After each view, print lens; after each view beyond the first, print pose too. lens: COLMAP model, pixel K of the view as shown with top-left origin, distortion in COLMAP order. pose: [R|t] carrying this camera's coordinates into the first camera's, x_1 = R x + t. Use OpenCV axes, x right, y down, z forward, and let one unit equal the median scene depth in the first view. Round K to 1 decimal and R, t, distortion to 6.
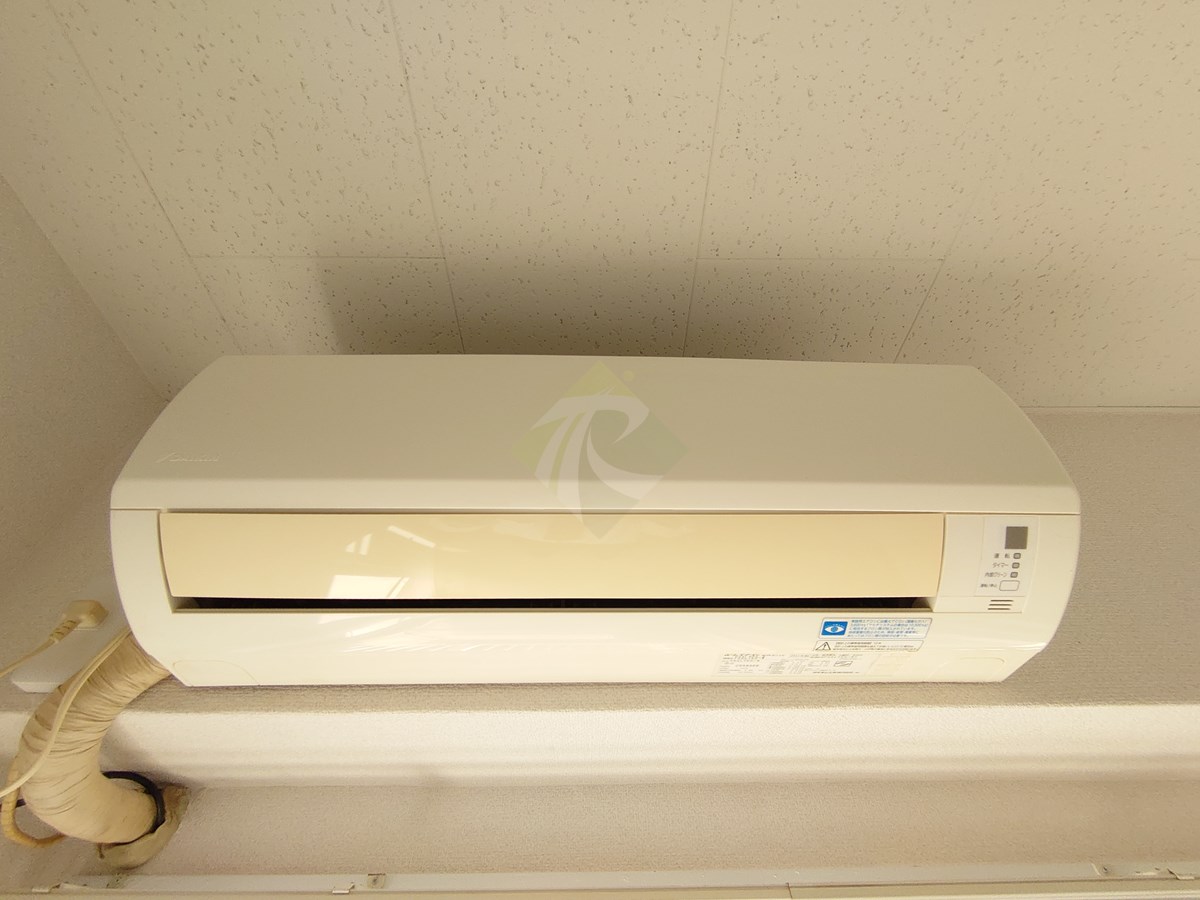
lens RADIAL K [[508.8, 0, 599.0], [0, 508.8, 448.5], [0, 0, 1]] dist [-0.002508, -0.000959]
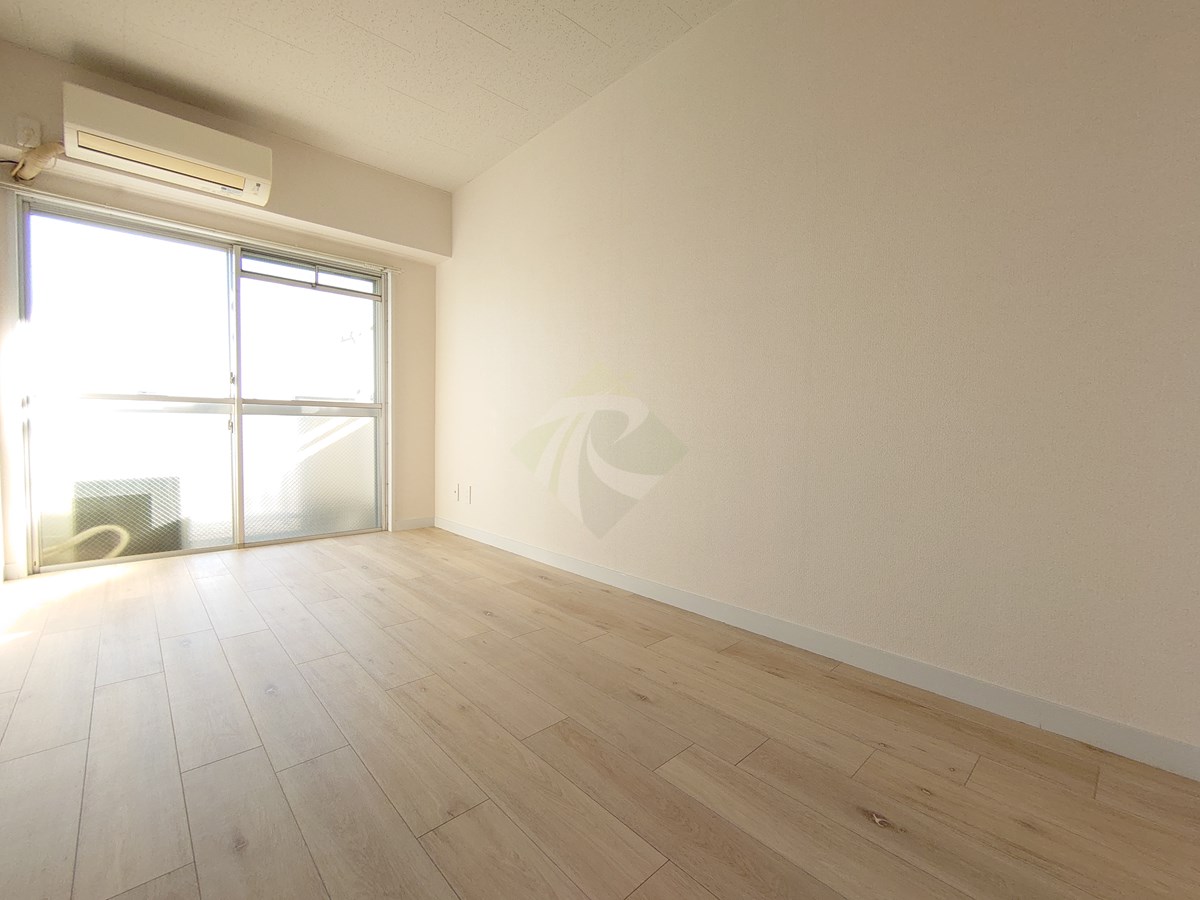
lens RADIAL K [[508.8, 0, 602.0], [0, 508.8, 446.9], [0, 0, 1]] dist [-0.002508, -0.000959]
pose [[0.747116, -0.000313, 0.664694, -0.207901], [-0.507333, 0.645824, 0.570547, -3.523722], [-0.429454, -0.763486, 0.482347, -6.445952]]
